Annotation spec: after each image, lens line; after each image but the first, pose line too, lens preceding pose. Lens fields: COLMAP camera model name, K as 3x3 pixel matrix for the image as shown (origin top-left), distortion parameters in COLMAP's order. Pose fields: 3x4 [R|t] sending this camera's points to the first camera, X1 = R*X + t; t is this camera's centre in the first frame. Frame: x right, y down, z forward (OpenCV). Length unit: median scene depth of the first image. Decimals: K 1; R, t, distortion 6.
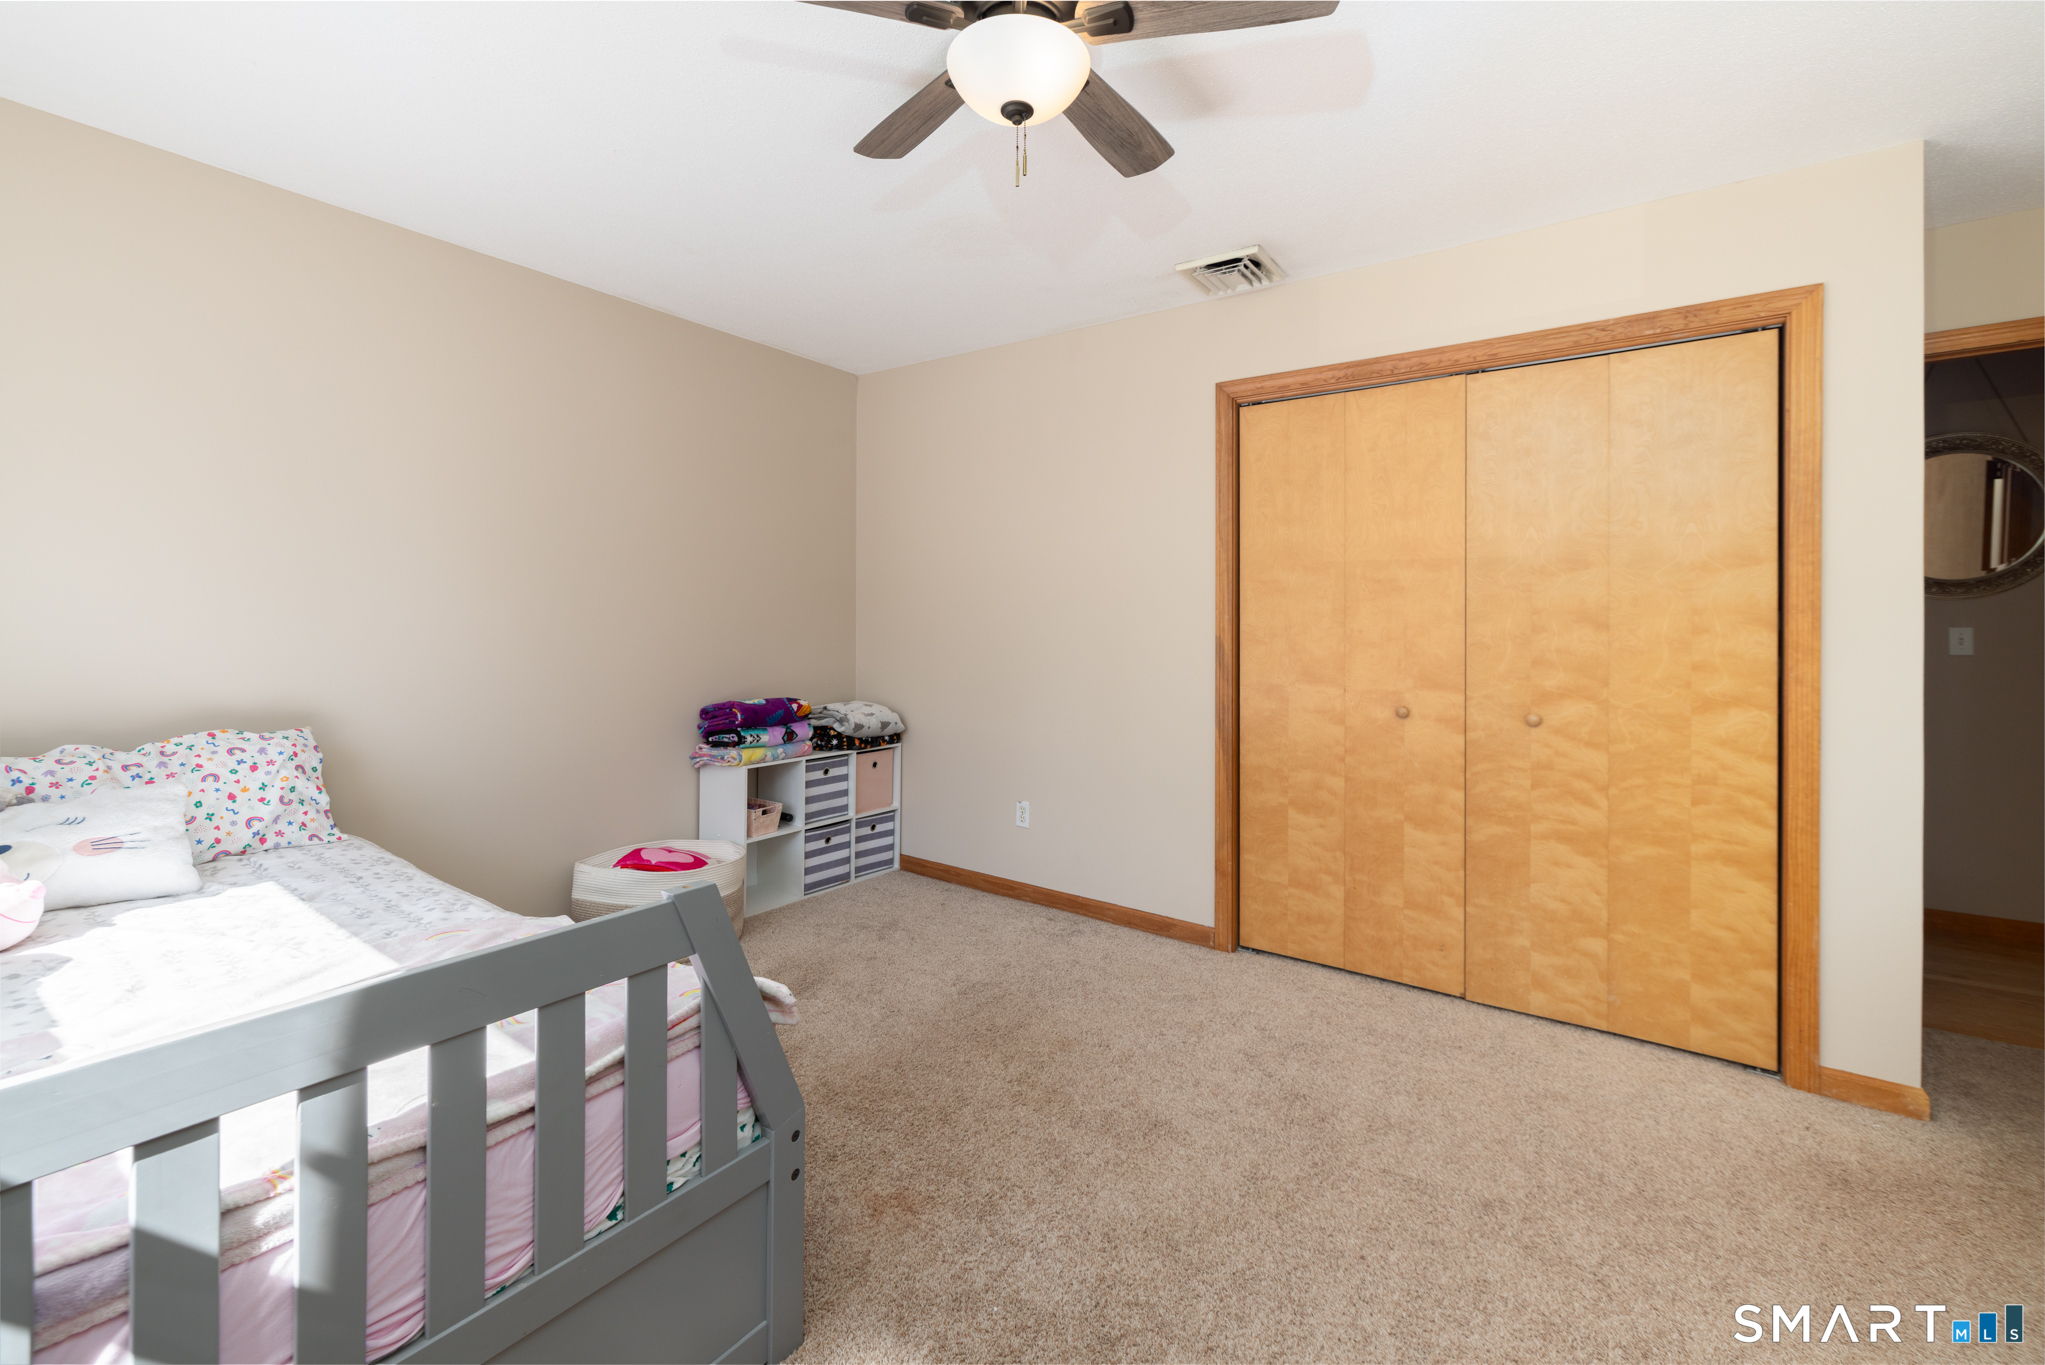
lens RADIAL K [[850.2, 0, 1024.2], [0, 850.2, 625.8], [0, 0, 1]] dist [0.000928, 0.000110]
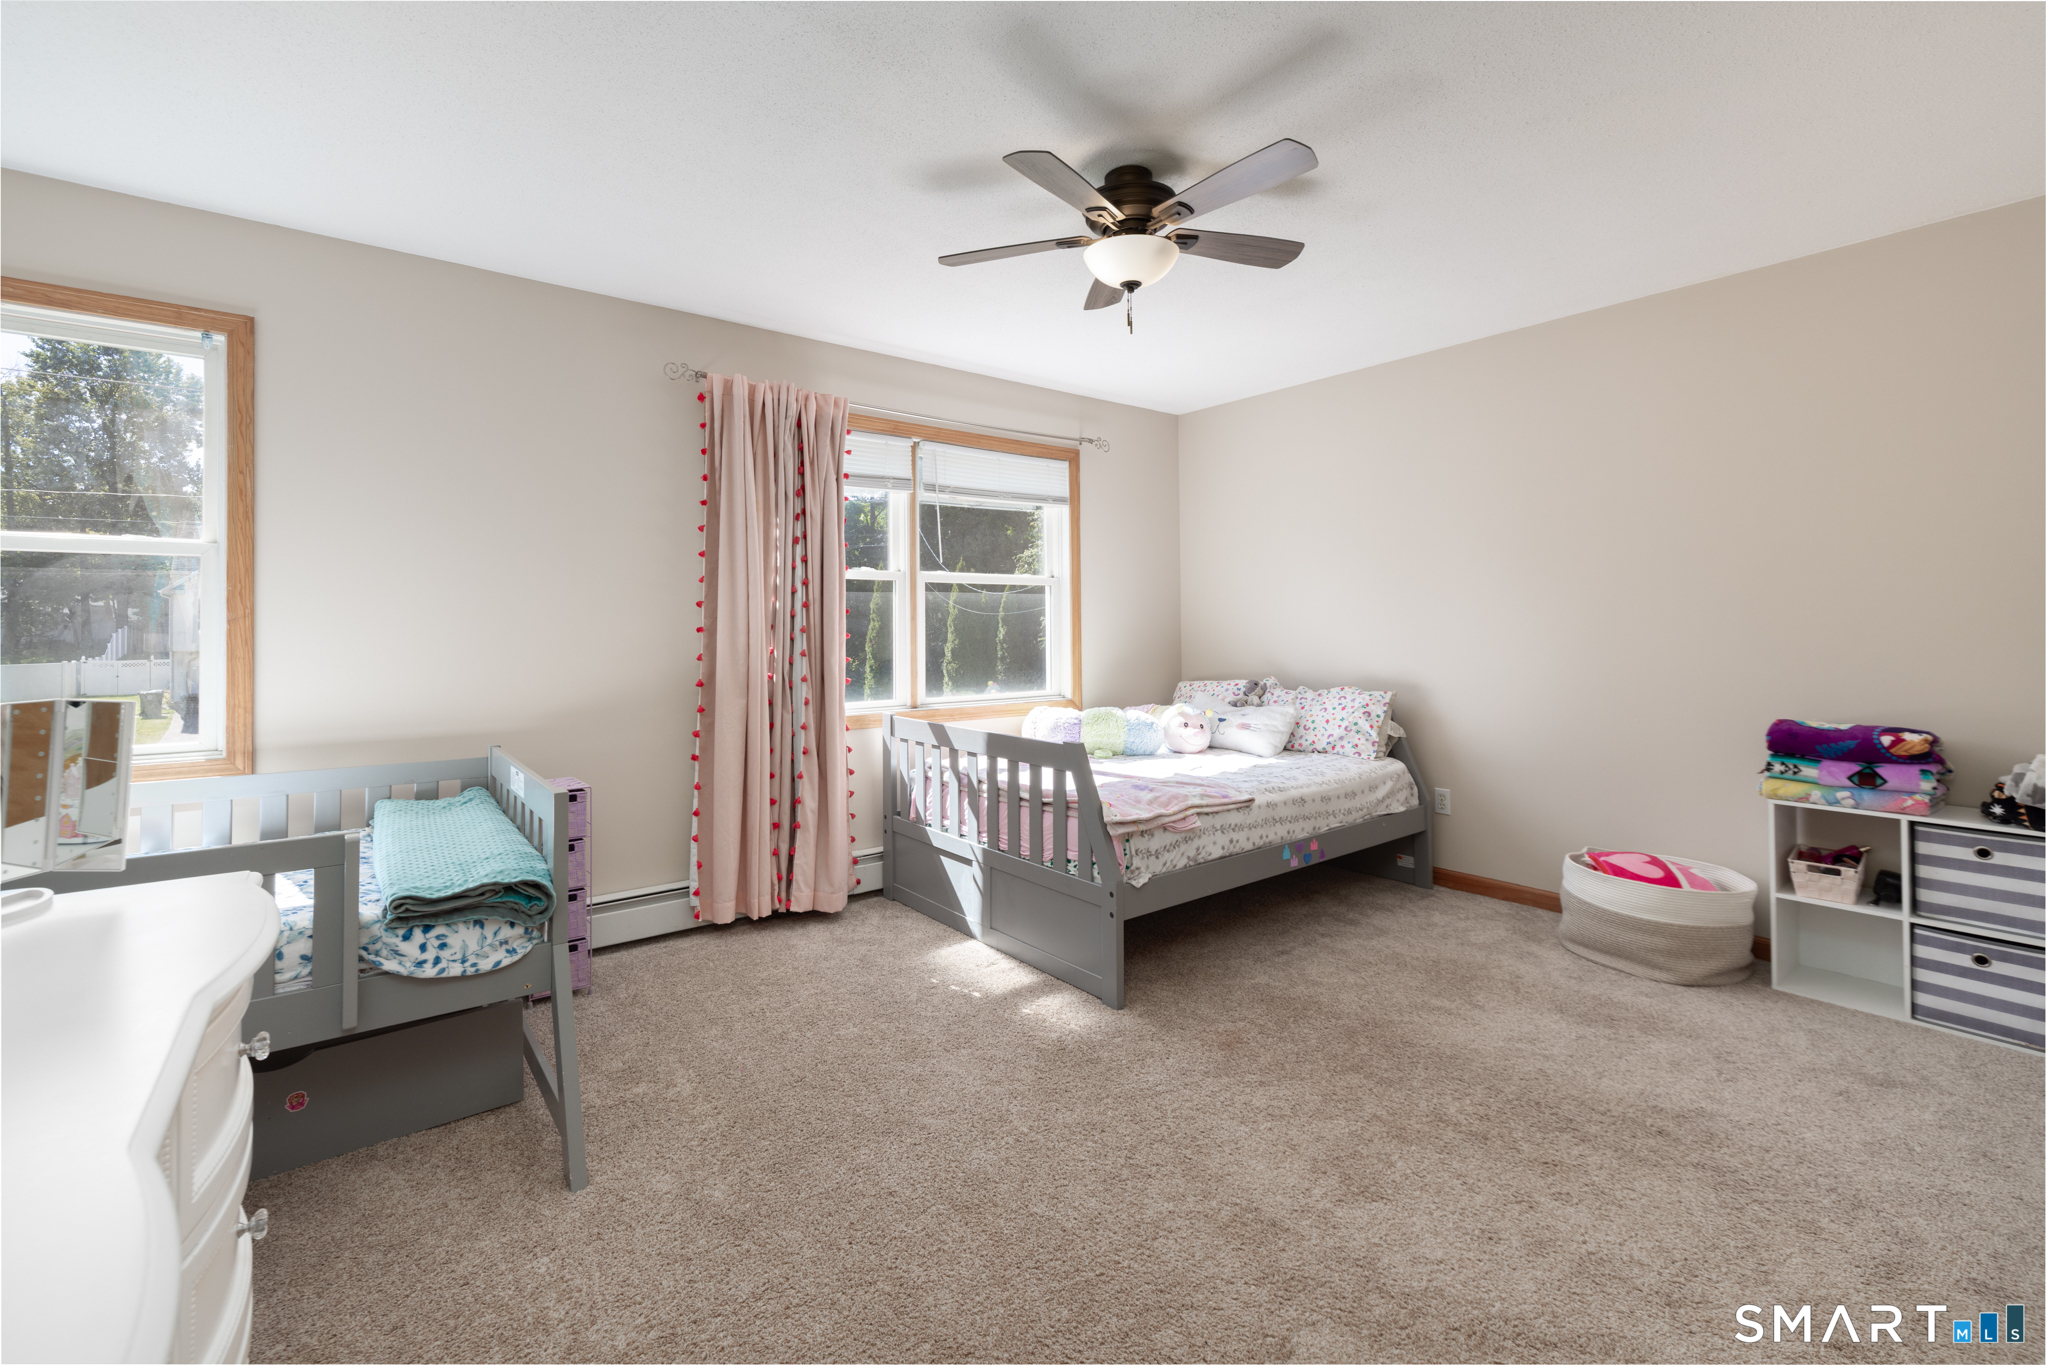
lens RADIAL K [[860.9, 0, 999.6], [0, 860.9, 657.6], [0, 0, 1]] dist [0.000161, -0.000183]
pose [[-0.276423, 0.023512, -0.960749, 0.966782], [-0.003106, 0.999674, 0.025358, 0.016989], [0.961031, 0.009993, -0.276259, 0.768445]]
